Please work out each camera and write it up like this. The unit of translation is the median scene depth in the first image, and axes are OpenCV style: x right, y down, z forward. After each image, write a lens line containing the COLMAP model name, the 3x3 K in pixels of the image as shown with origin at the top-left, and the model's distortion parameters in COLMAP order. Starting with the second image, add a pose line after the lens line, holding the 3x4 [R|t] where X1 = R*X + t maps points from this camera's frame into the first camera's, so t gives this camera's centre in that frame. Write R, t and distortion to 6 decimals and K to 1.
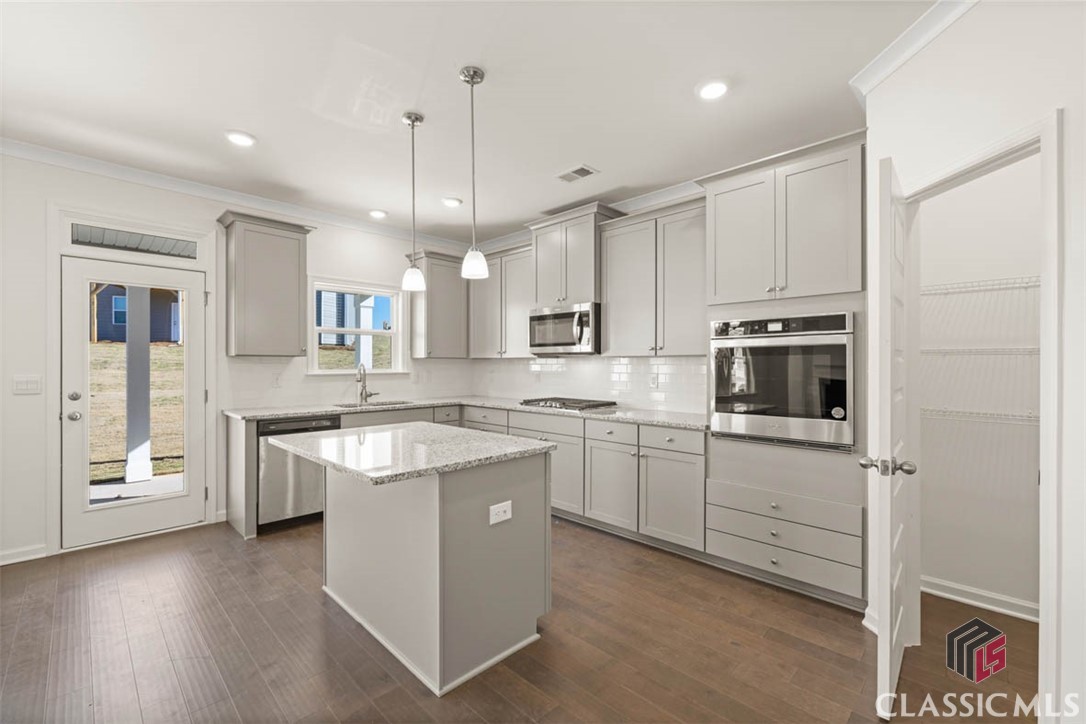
lens RADIAL K [[455.5, 0, 543.7], [0, 455.5, 364.8], [0, 0, 1]] dist [-0.002571, -0.000033]
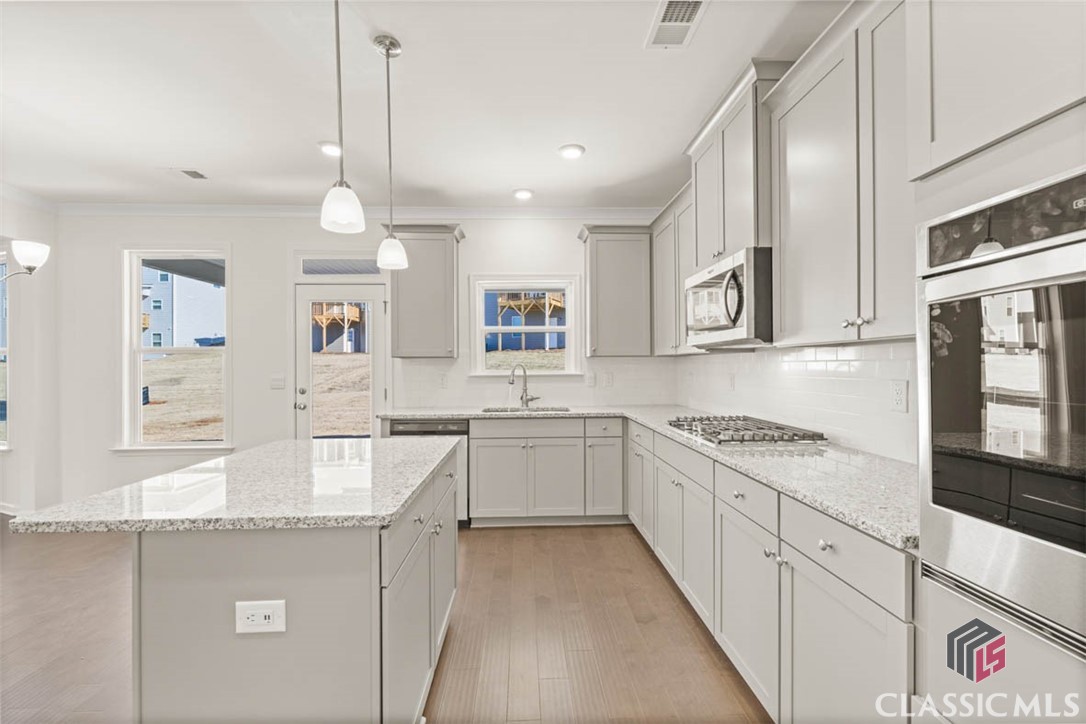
lens RADIAL K [[455.5, 0, 541.7], [0, 455.5, 362.5], [0, 0, 1]] dist [-0.002571, -0.000033]
pose [[0.730527, -0.011373, -0.682789, 0.321876], [0.005678, 0.999928, -0.010581, 0.005130], [0.682860, 0.003853, 0.730539, 0.467465]]
